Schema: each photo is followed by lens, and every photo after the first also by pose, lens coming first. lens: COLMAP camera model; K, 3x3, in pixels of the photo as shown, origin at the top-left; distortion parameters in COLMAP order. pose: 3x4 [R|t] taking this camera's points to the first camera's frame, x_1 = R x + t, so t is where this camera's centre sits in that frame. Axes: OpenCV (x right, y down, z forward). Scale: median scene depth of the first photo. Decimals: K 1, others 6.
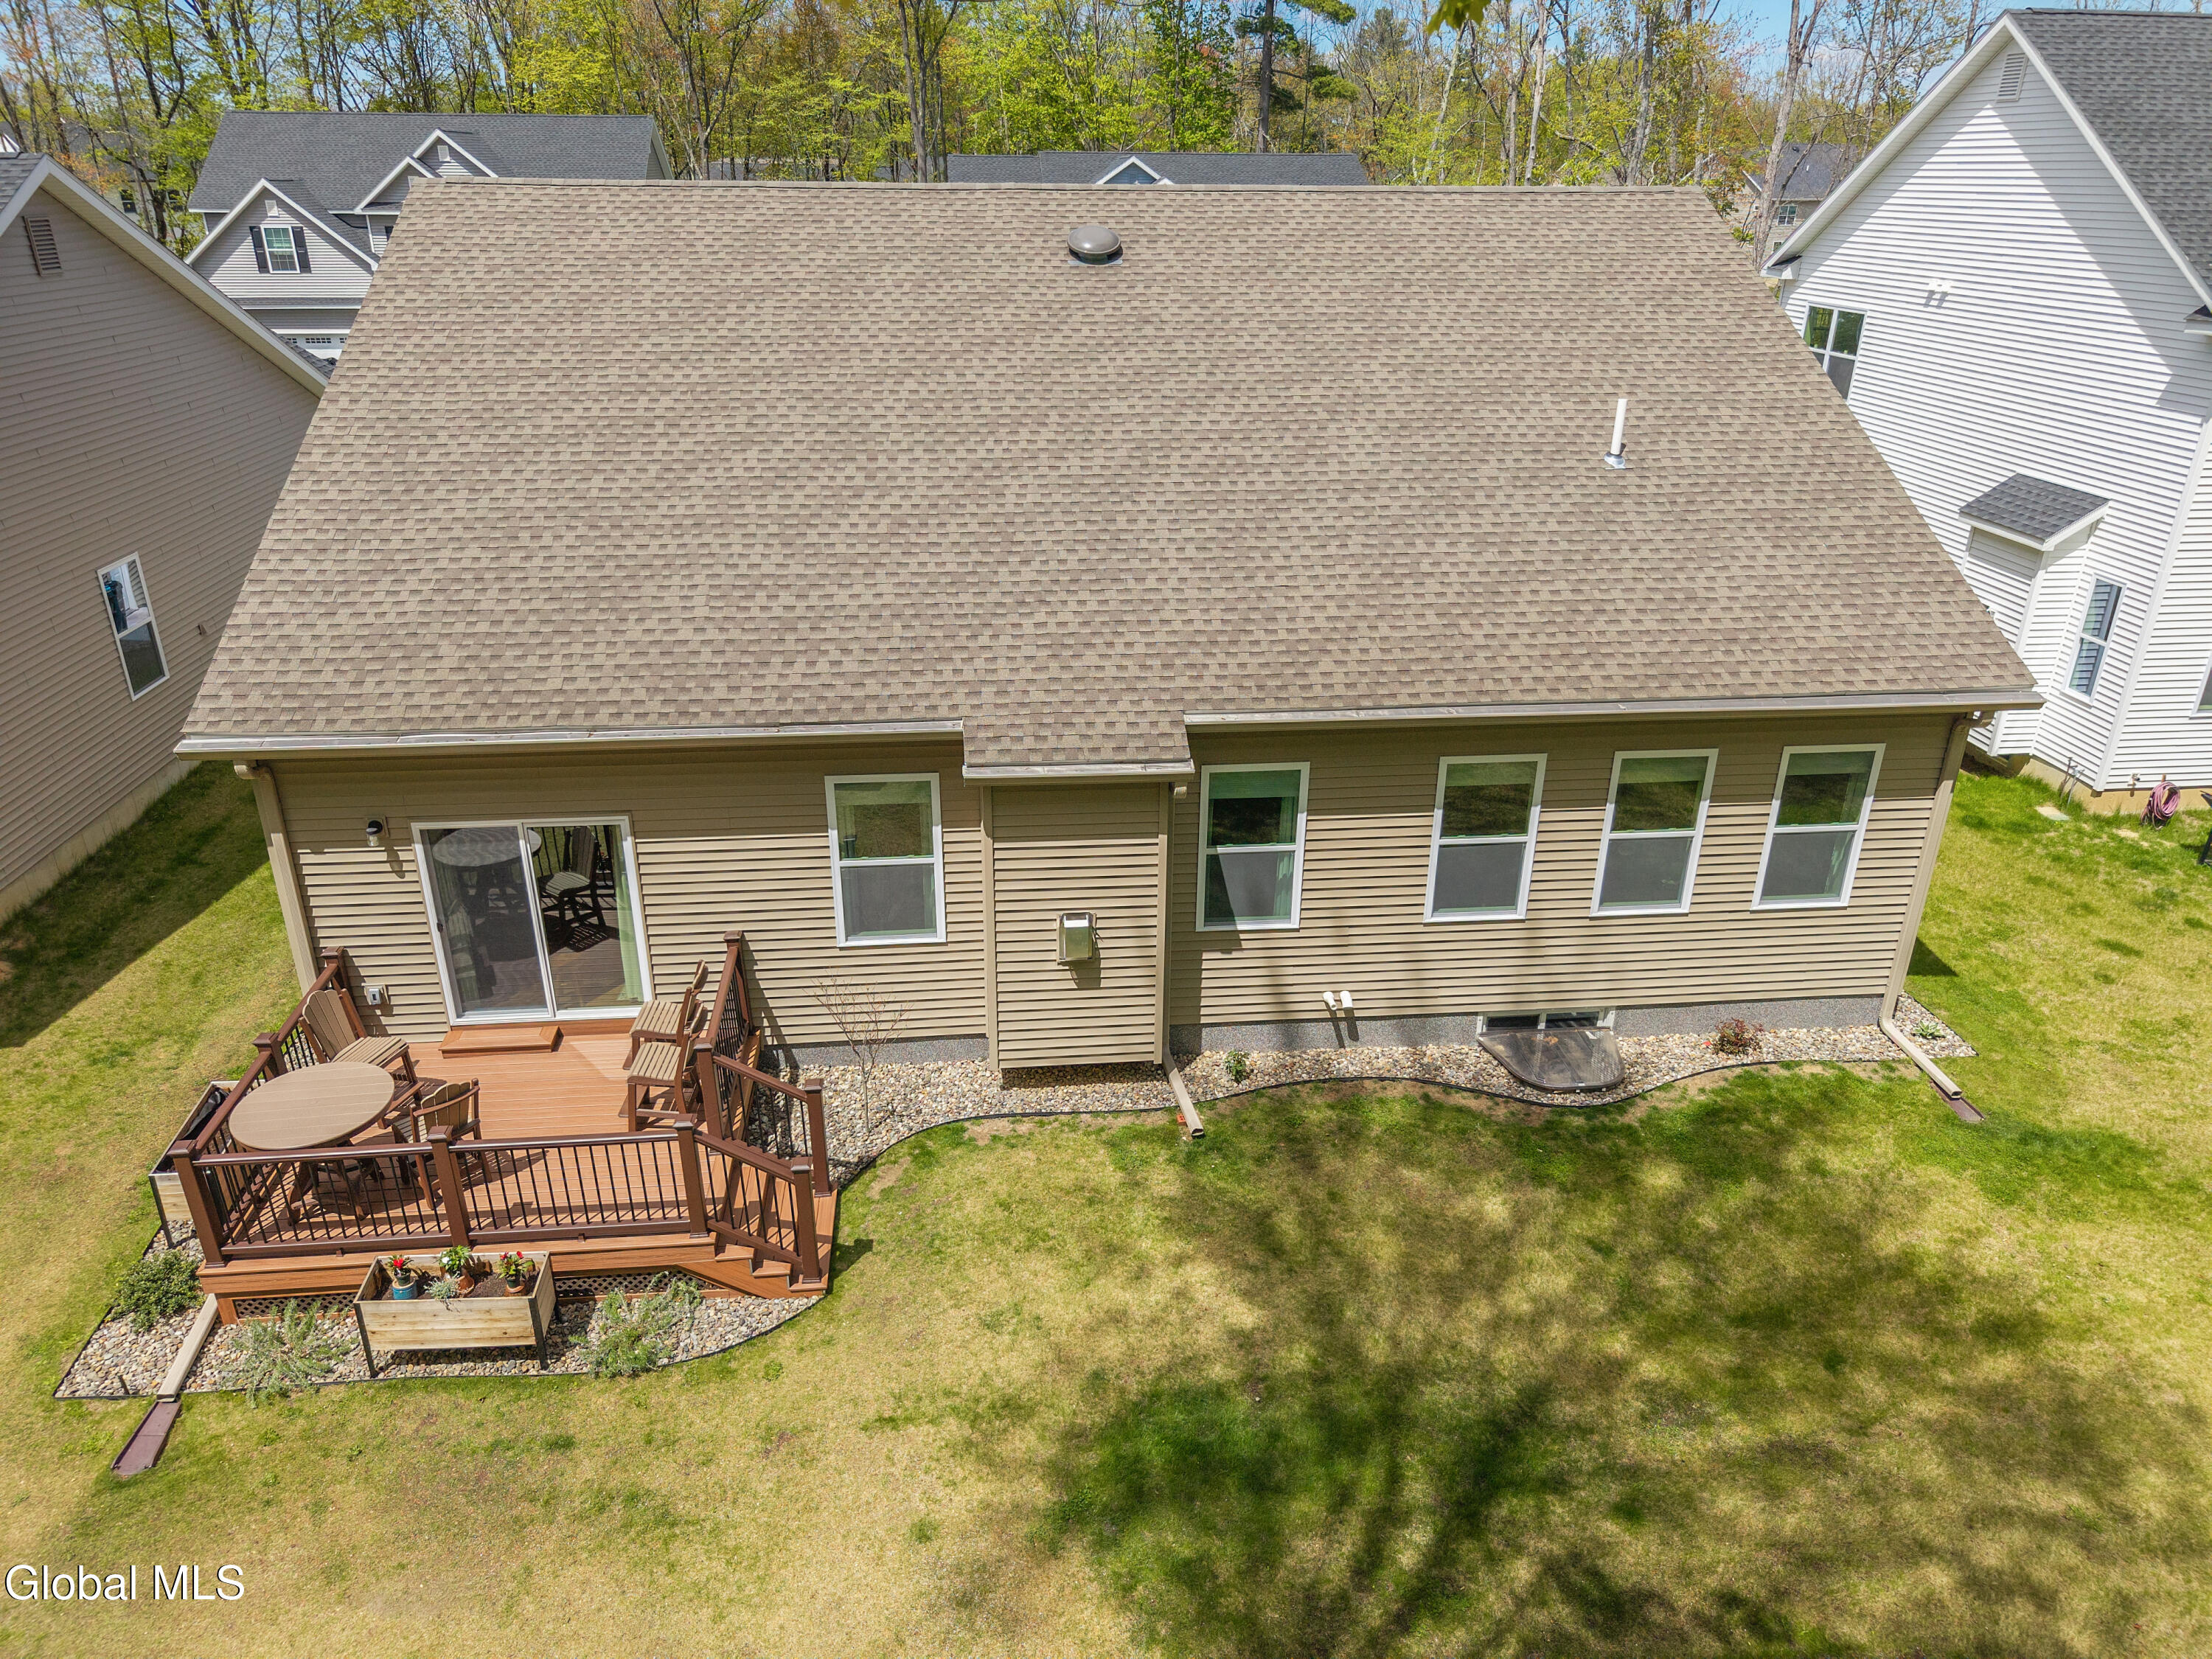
lens RADIAL K [[1494.3, 0, 1103.0], [0, 1494.3, 818.3], [0, 0, 1]] dist [0.012305, -0.001825]
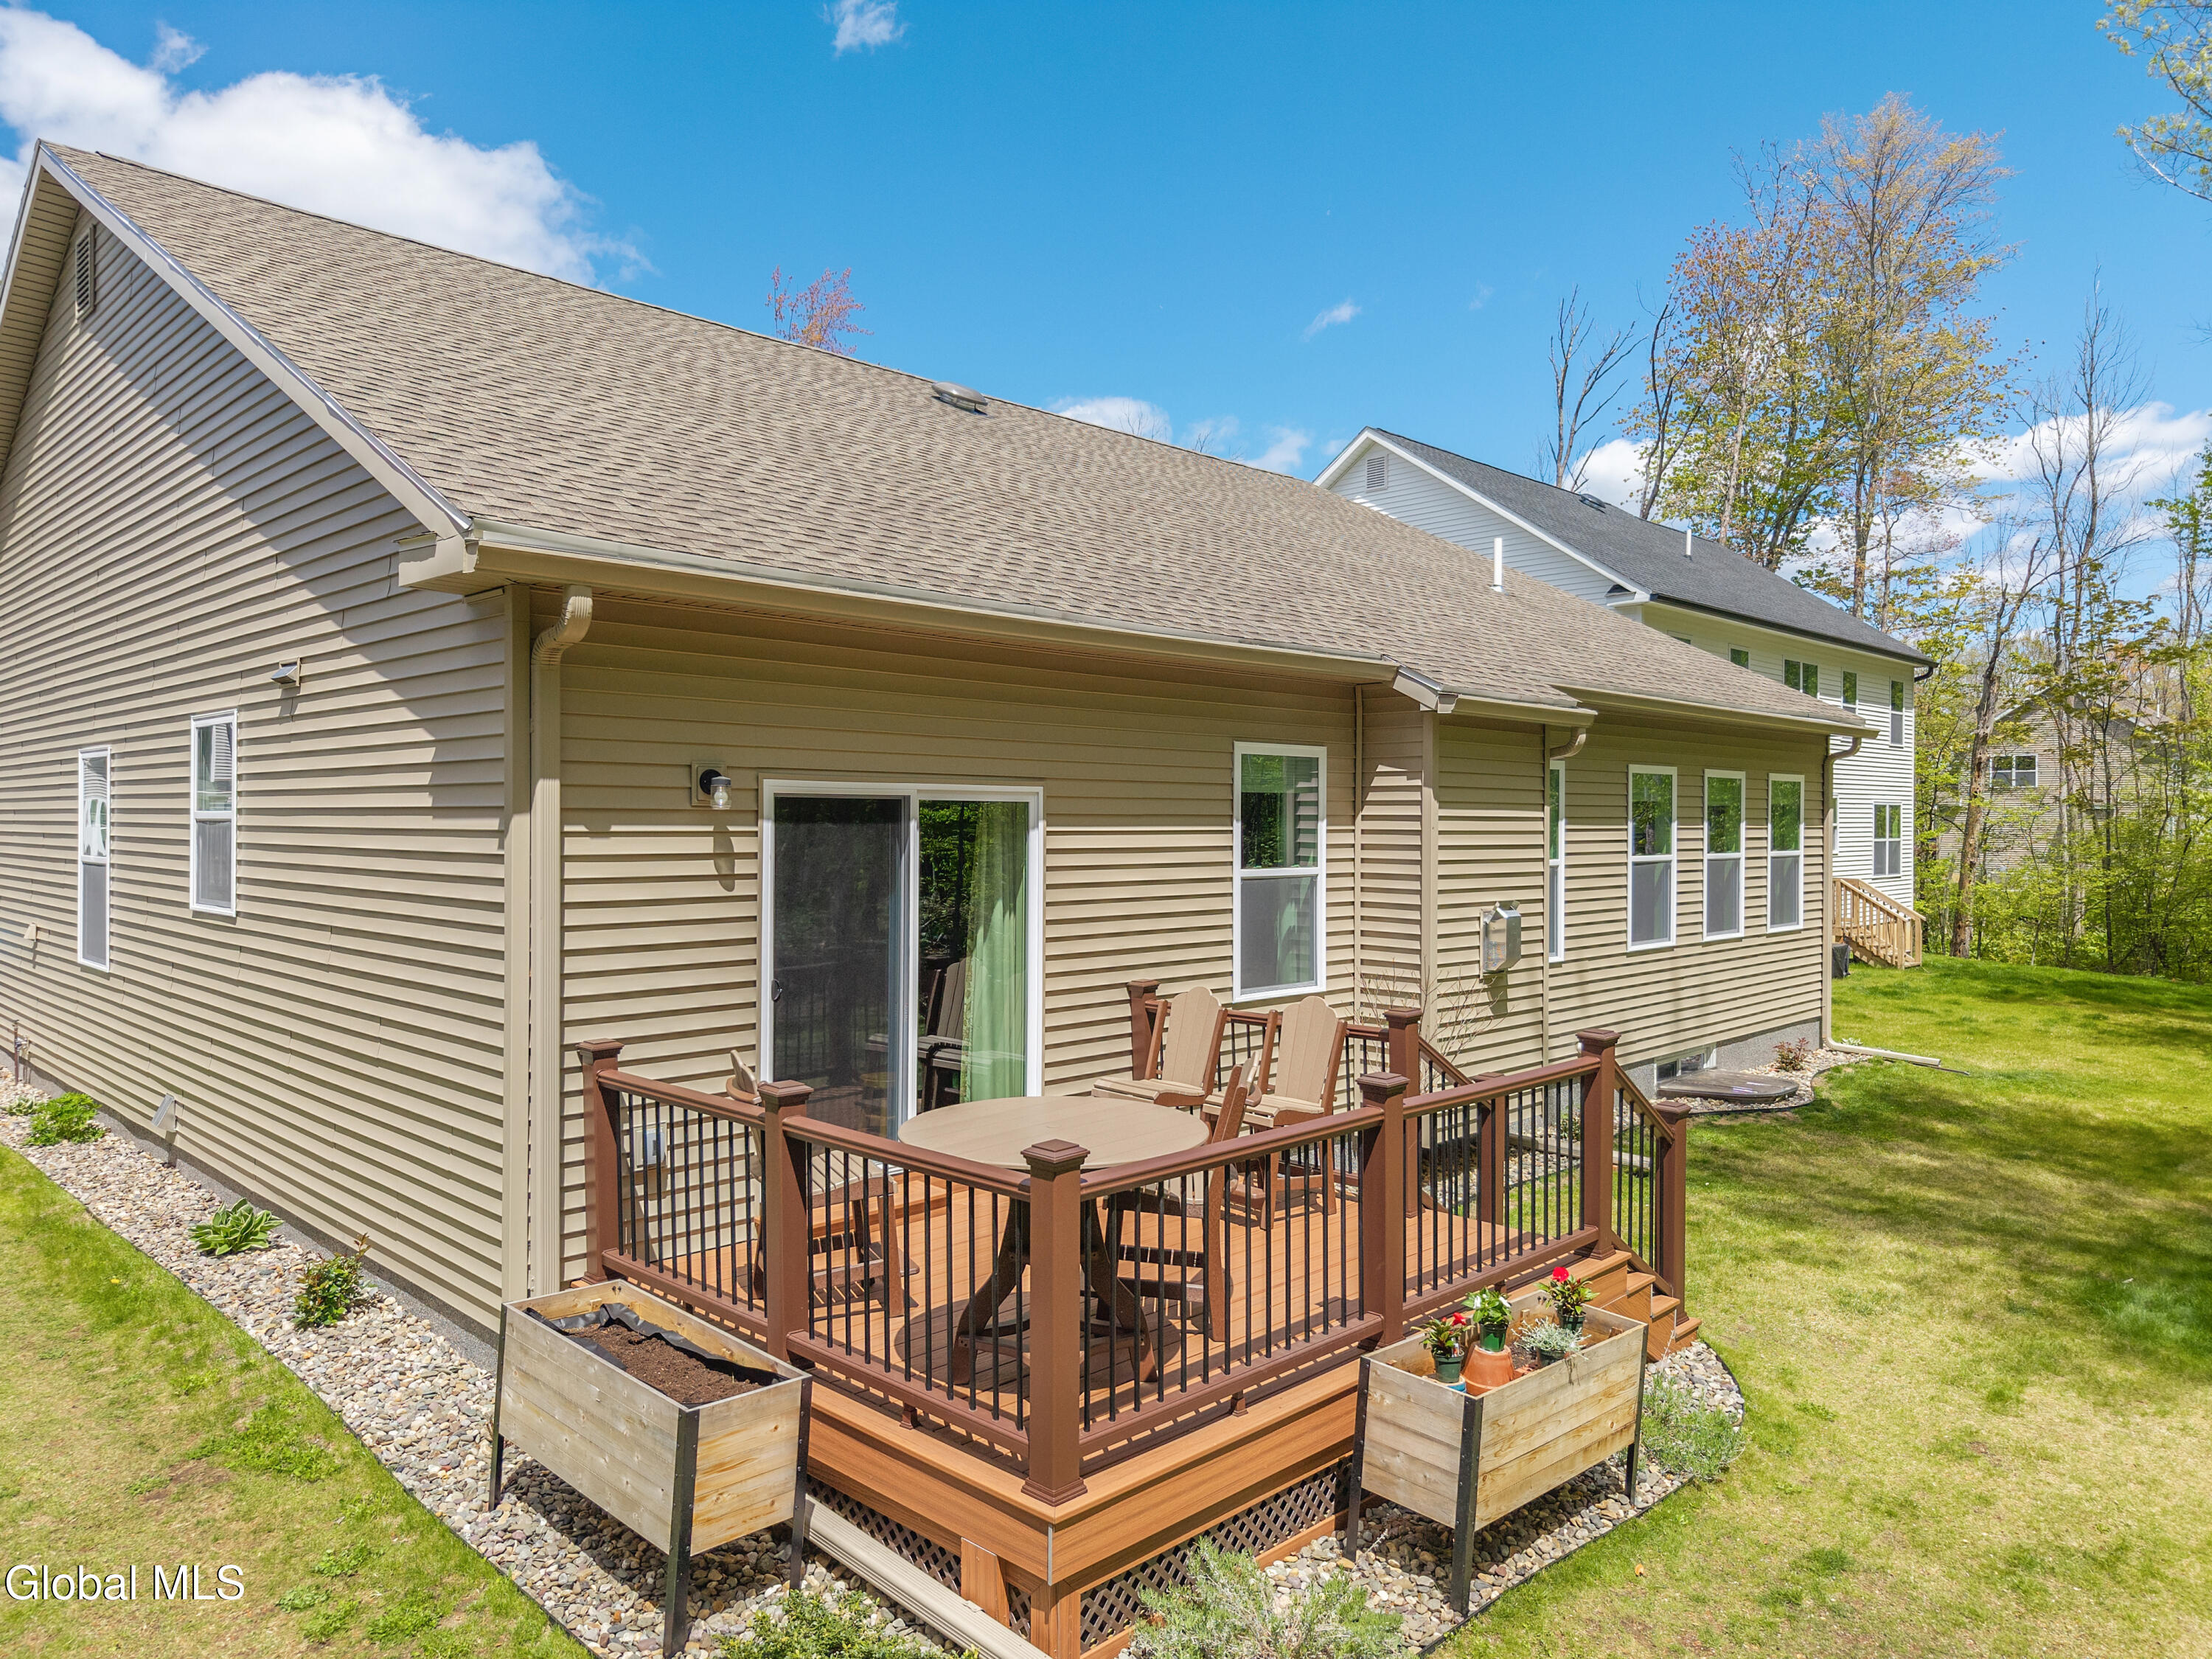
lens RADIAL K [[1494.3, 0, 1108.0], [0, 1494.3, 843.0], [0, 0, 1]] dist [0.012305, -0.001825]
pose [[0.772934, -0.013470, 0.634344, -0.705257], [0.247567, 0.926932, -0.281972, 0.210330], [-0.584195, 0.374988, 0.719792, 0.525670]]
